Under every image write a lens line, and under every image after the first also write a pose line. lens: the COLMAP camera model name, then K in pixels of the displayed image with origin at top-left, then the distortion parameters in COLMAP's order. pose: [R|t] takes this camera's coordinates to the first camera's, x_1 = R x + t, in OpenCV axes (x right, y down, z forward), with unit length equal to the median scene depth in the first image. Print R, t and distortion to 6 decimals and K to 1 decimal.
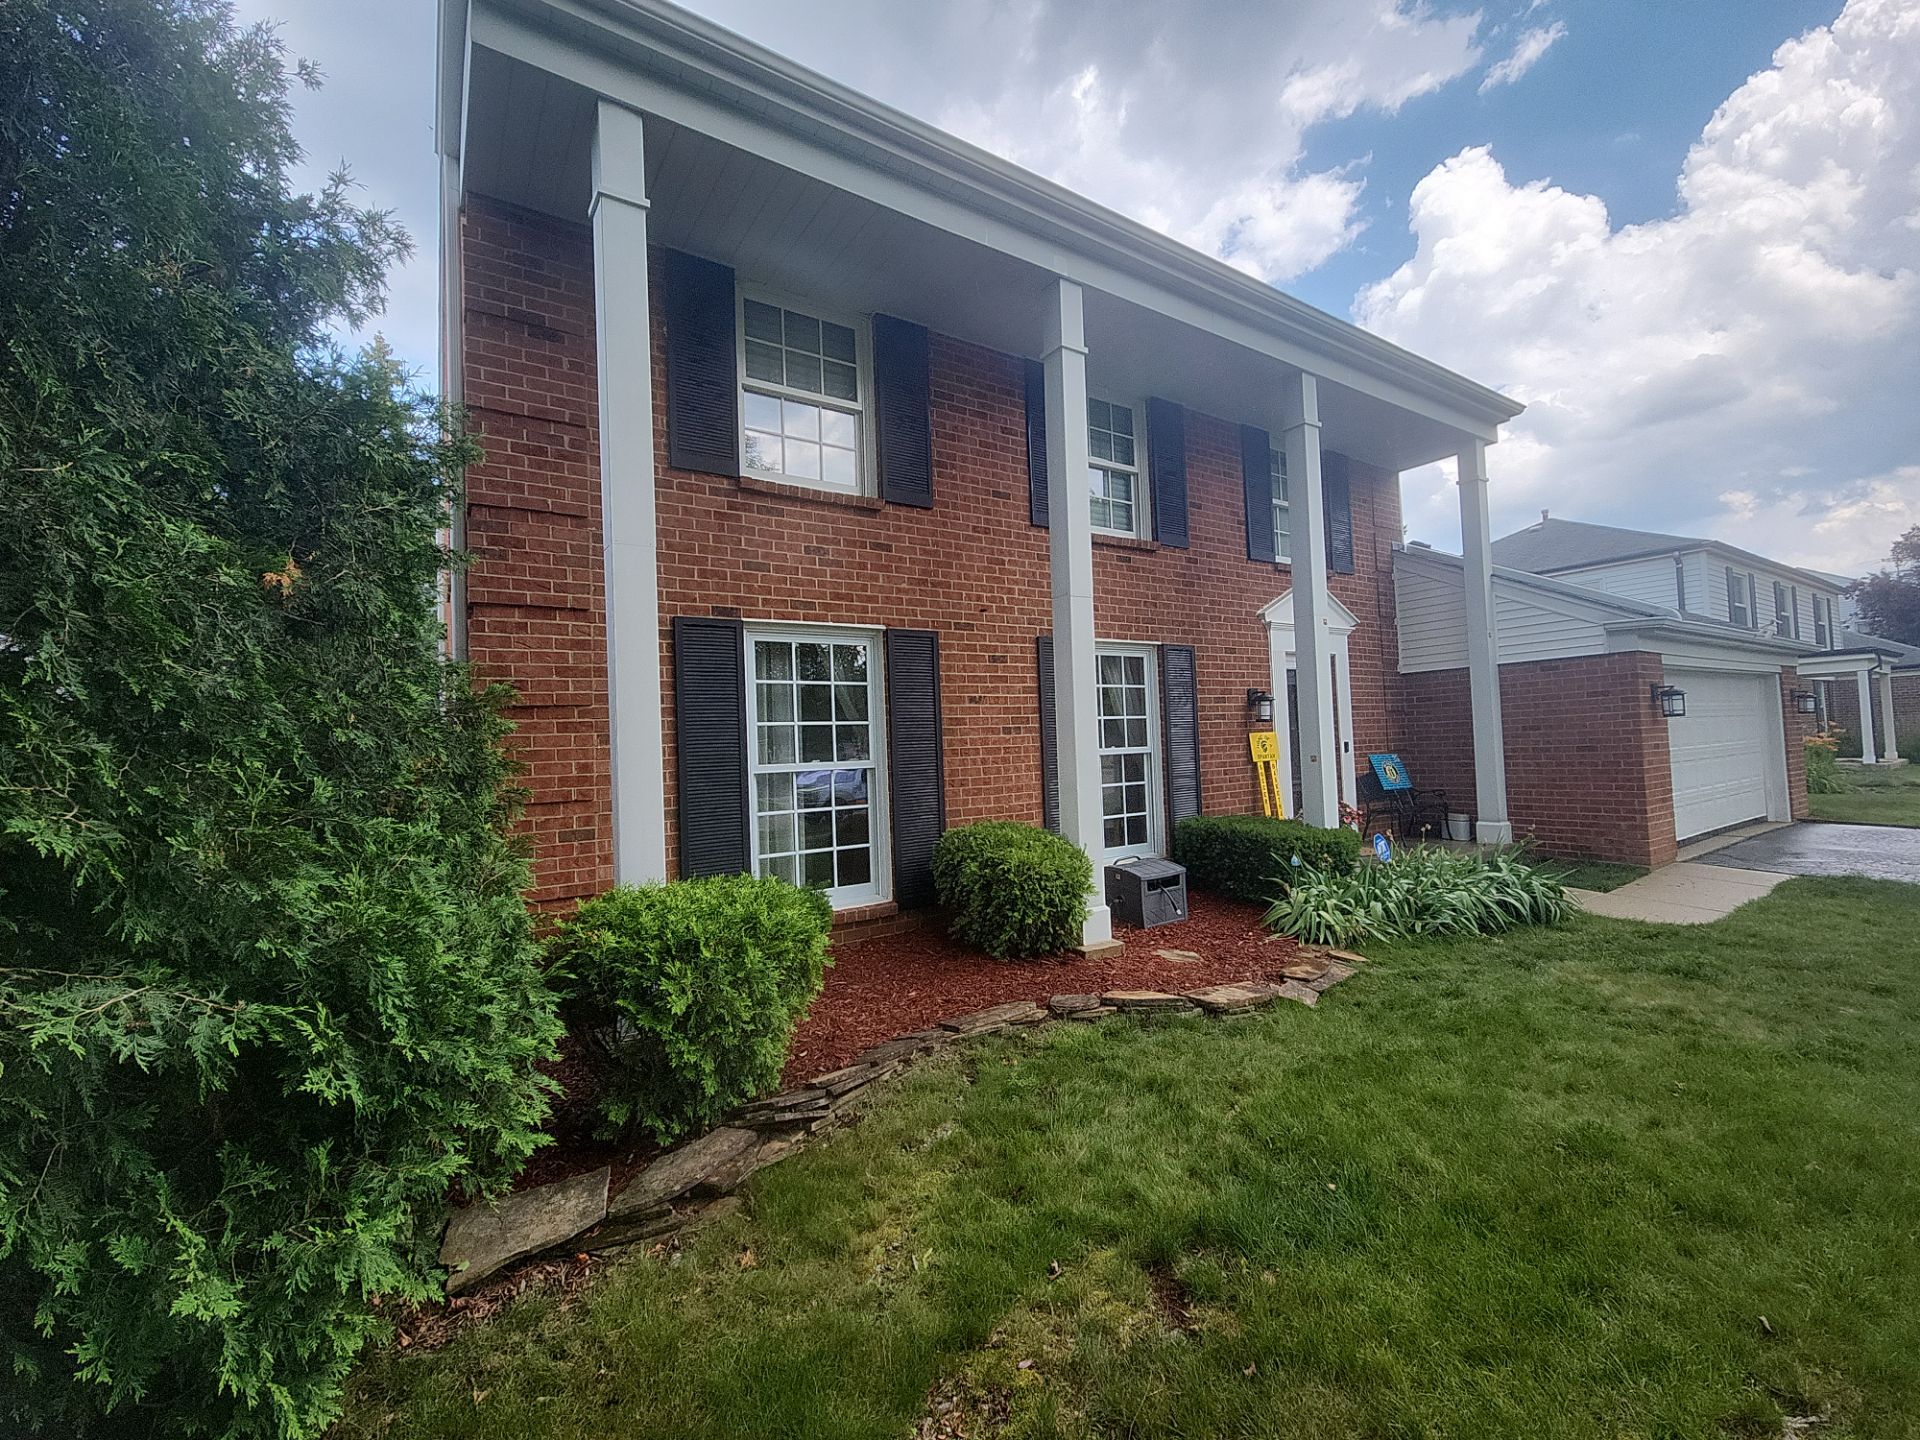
lens RADIAL K [[791.9, 0, 956.0], [0, 791.9, 705.0], [0, 0, 1]] dist [0.008314, -0.000058]
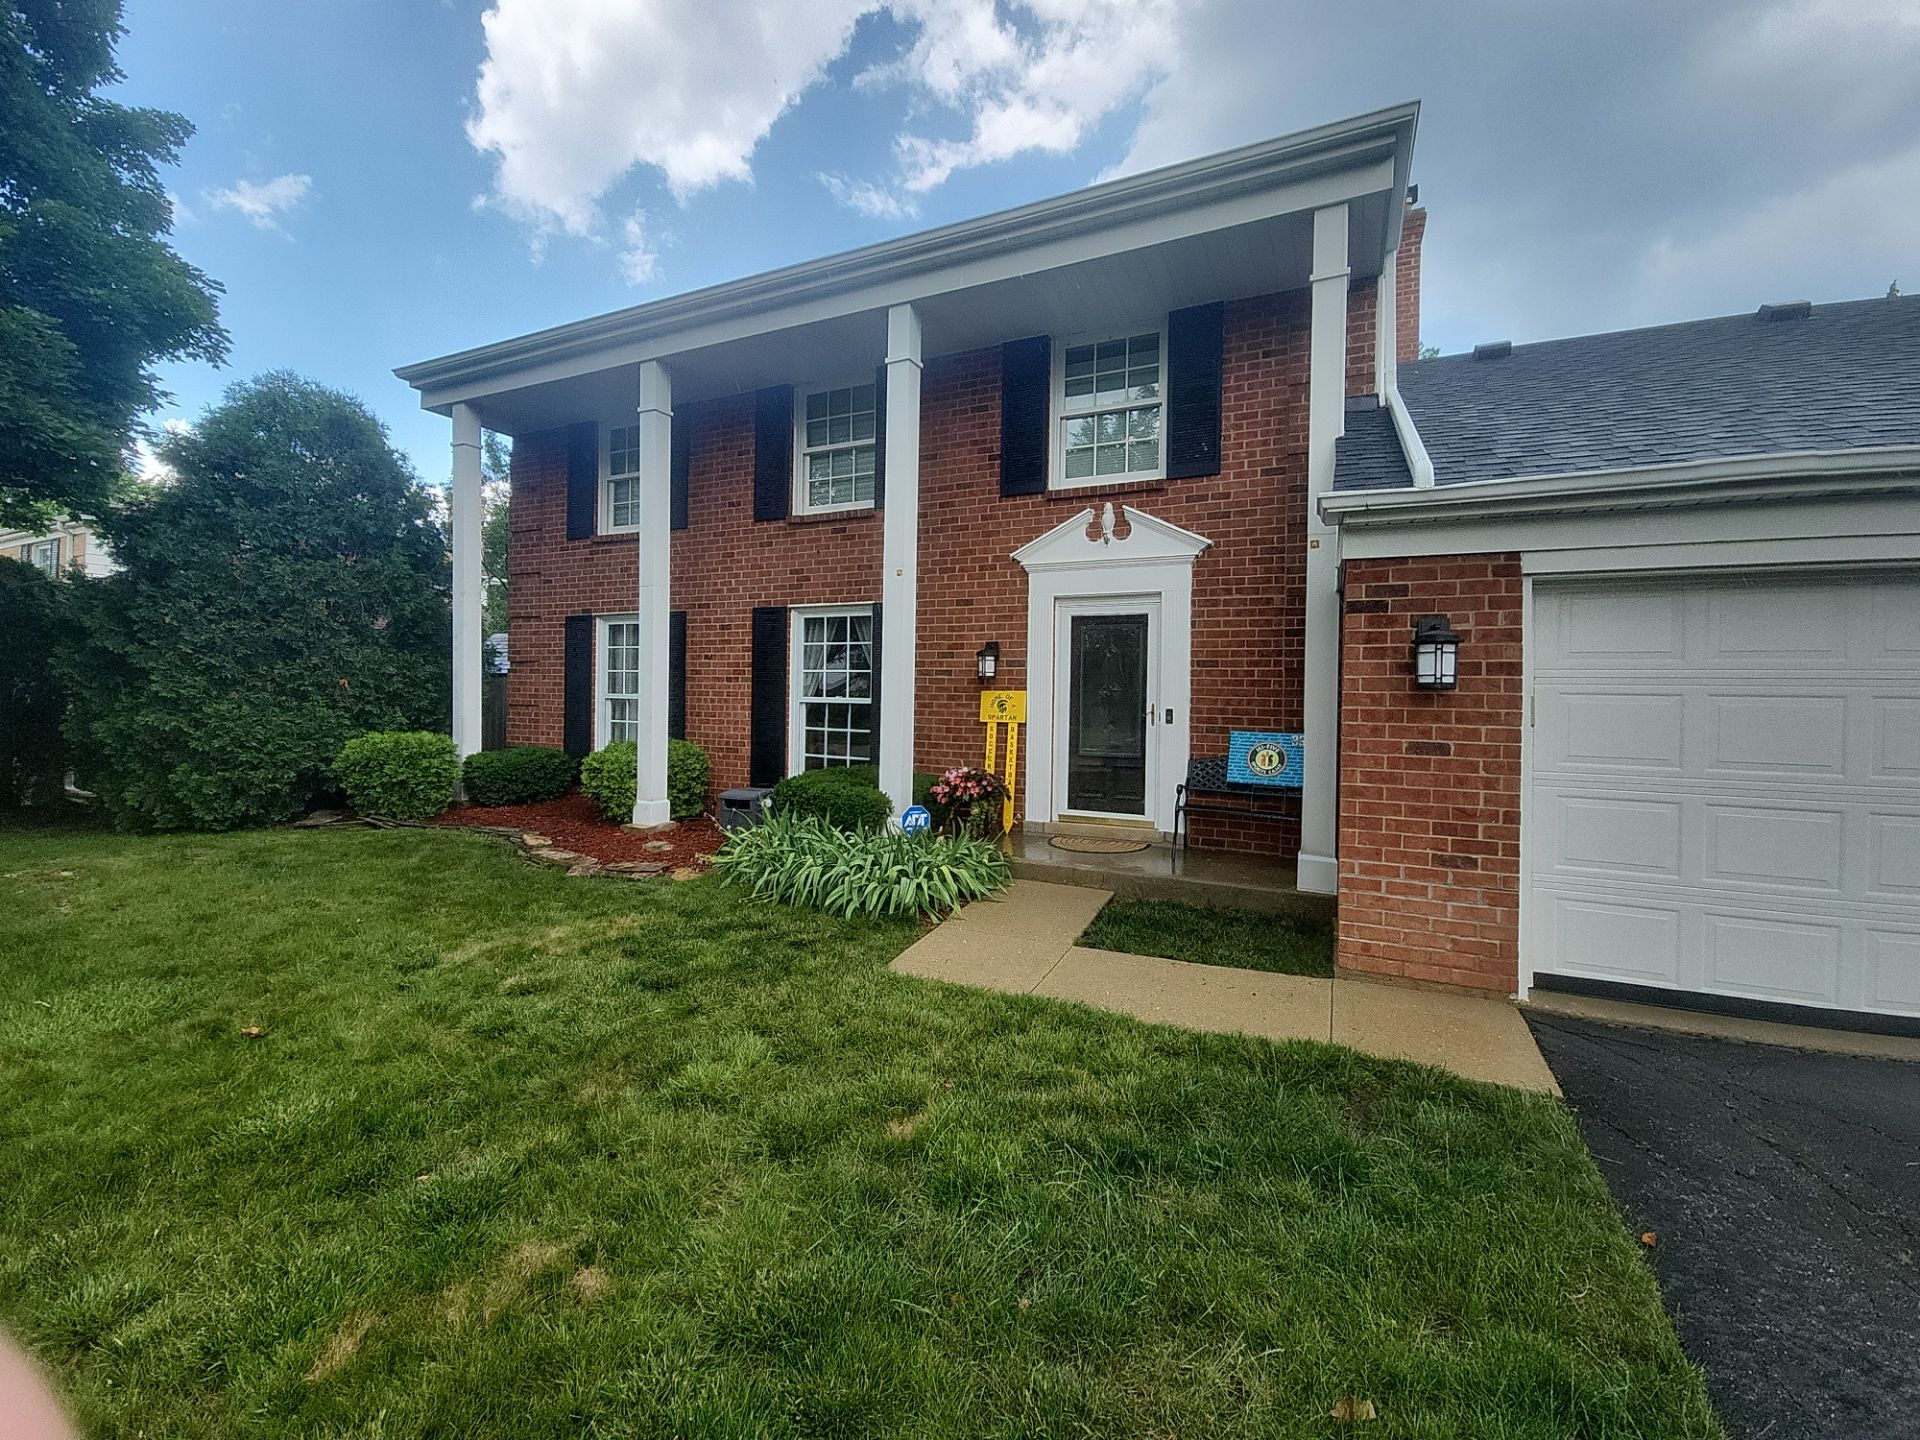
lens RADIAL K [[783.9, 0, 952.3], [0, 783.9, 709.2], [0, 0, 1]] dist [0.013467, -0.007402]
pose [[0.516295, 0.046090, -0.855170, 1.545036], [-0.002840, 0.998637, 0.052107, 0.012955], [0.856406, -0.024474, 0.515723, 0.684462]]
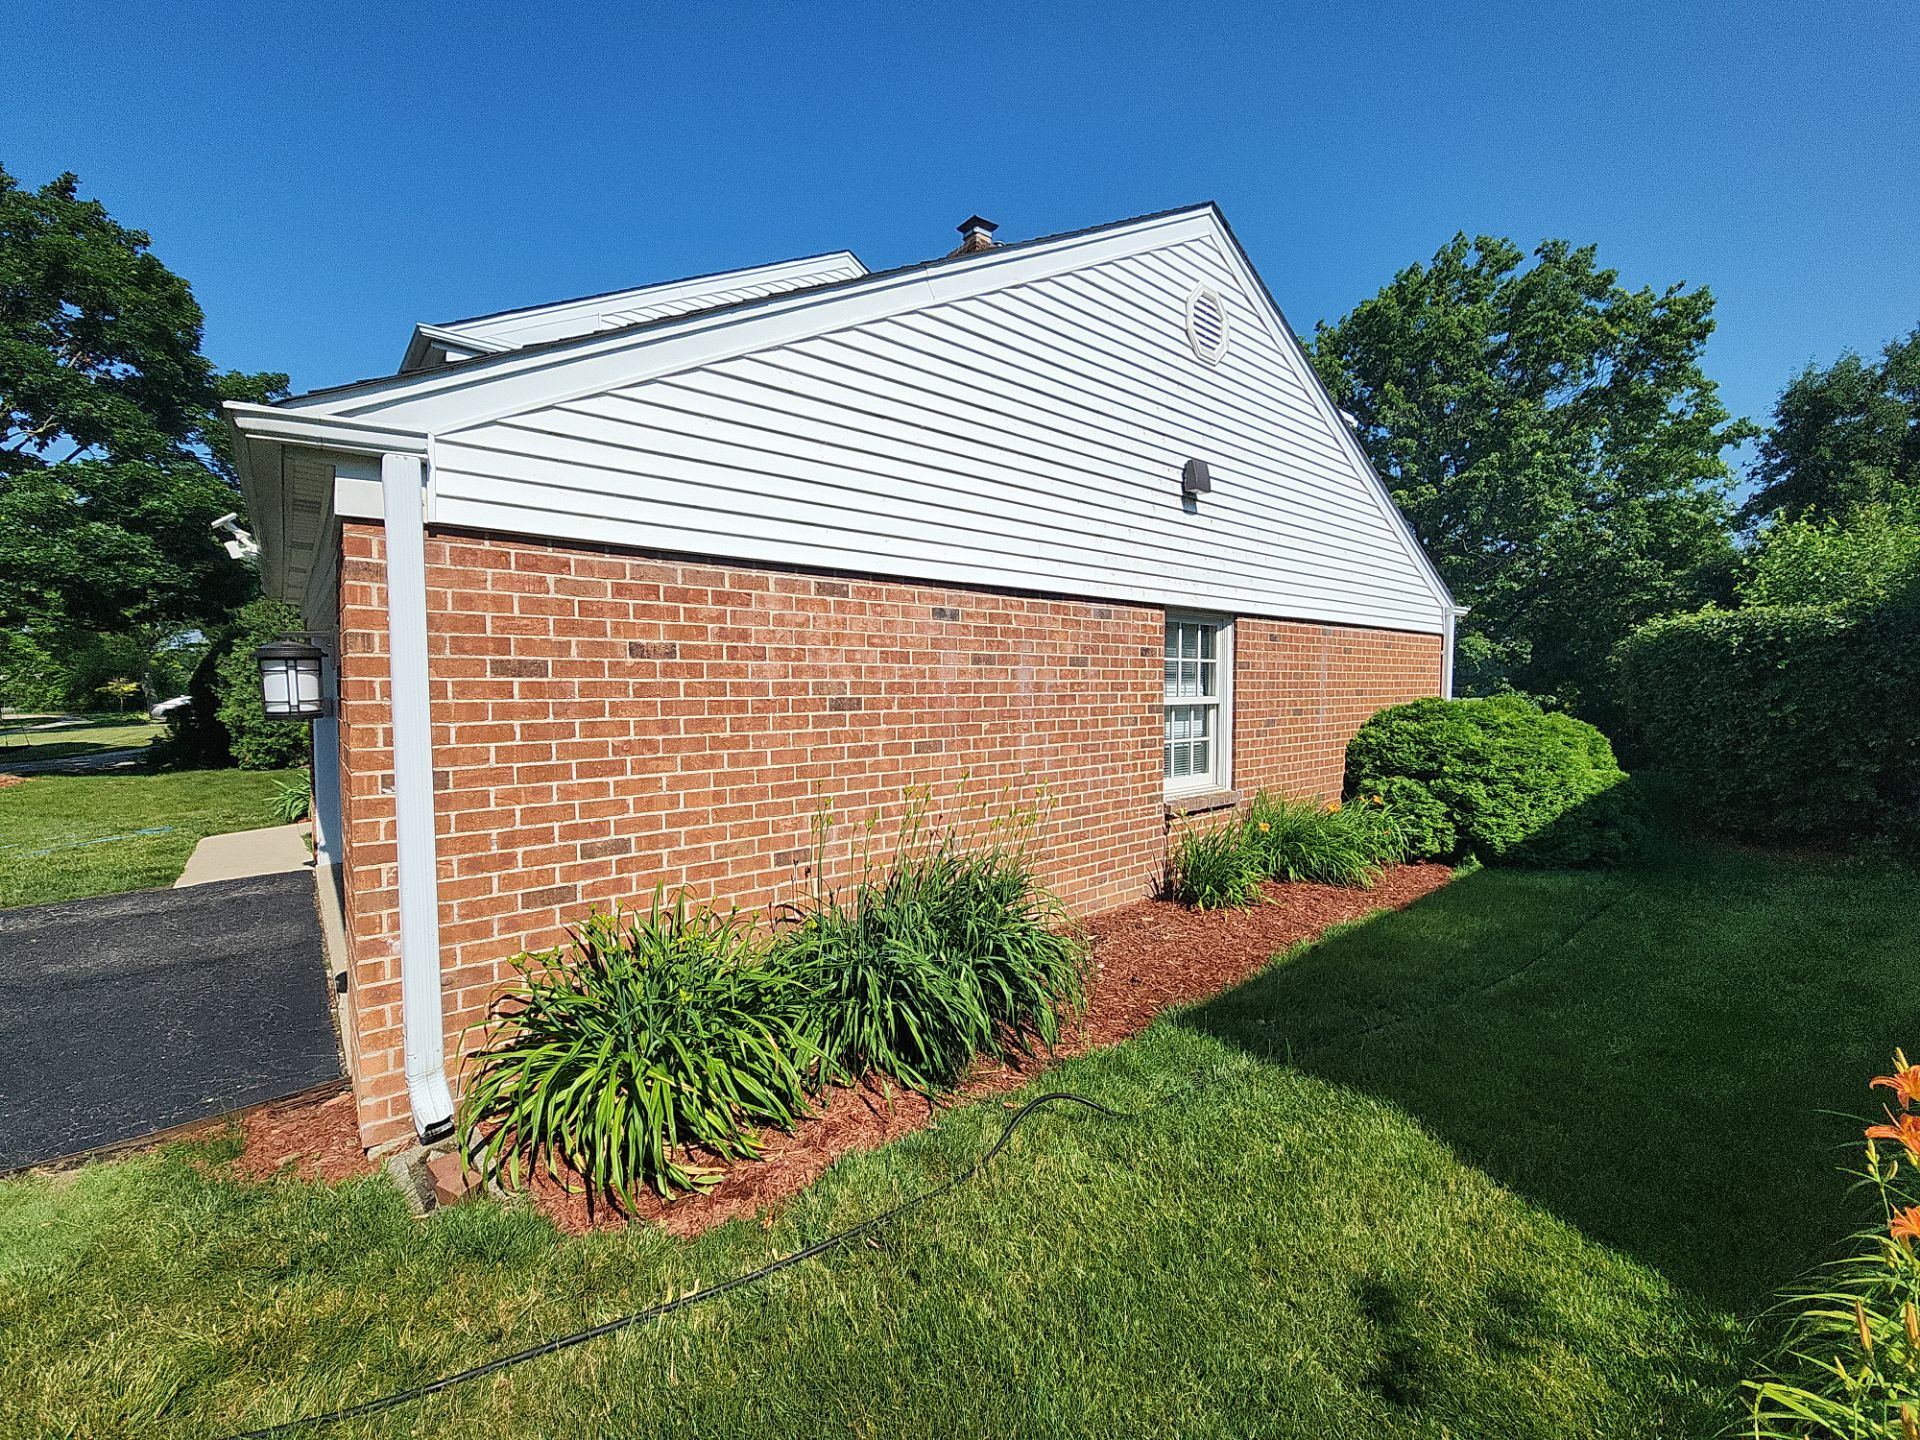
lens RADIAL K [[778.7, 0, 953.3], [0, 778.7, 725.8], [0, 0, 1]] dist [0.005688, -0.000294]
pose [[0.128986, 0.080828, -0.988347, 2.525279], [0.029840, 0.995905, 0.085340, 0.004881], [0.991197, -0.040500, 0.126046, 2.193102]]
